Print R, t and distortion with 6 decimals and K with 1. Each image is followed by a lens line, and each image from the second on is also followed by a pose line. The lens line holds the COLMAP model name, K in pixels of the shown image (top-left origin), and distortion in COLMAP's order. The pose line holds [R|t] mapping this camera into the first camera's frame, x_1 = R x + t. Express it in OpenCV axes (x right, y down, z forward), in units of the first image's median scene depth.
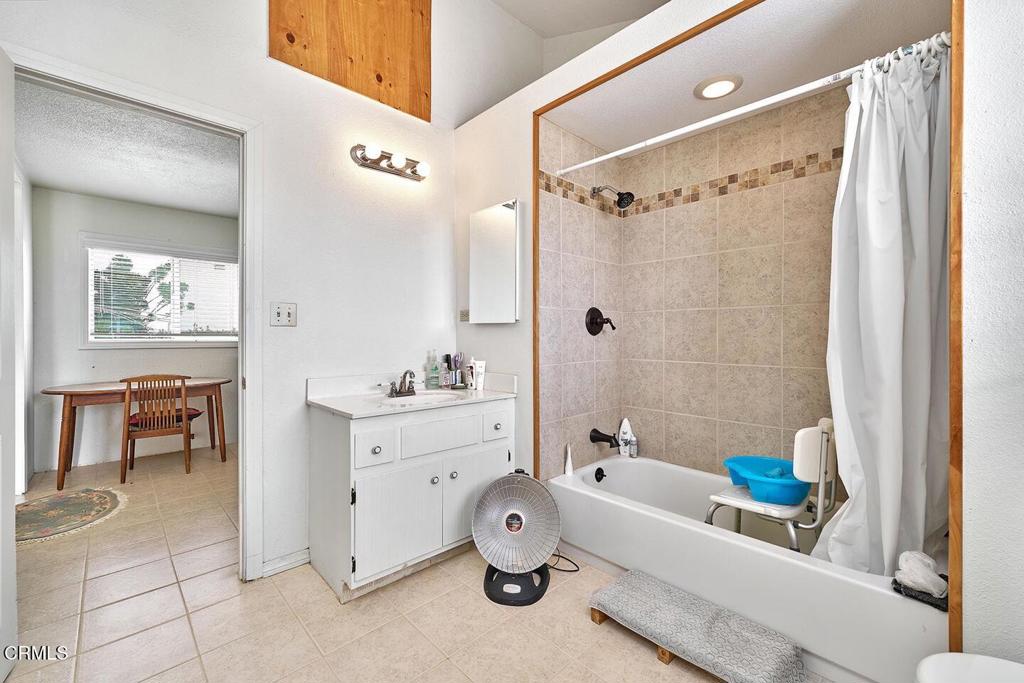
lens RADIAL K [[416.0, 0, 512.0], [0, 416.0, 341.5], [0, 0, 1]] dist [-0.001906, 0.000017]
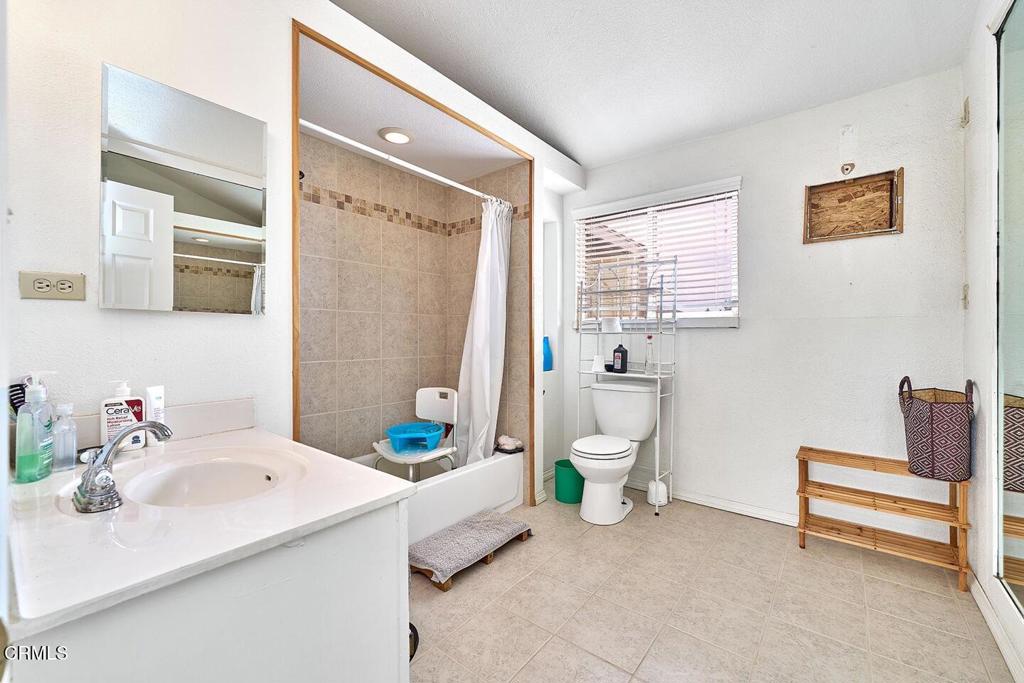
lens RADIAL K [[416.0, 0, 512.0], [0, 416.0, 341.5], [0, 0, 1]] dist [-0.001906, 0.000017]
pose [[-0.120211, -0.014736, 0.992639, -0.681341], [0.008650, 0.999836, 0.015891, -0.011700], [-0.992711, 0.010496, -0.120064, 0.701948]]
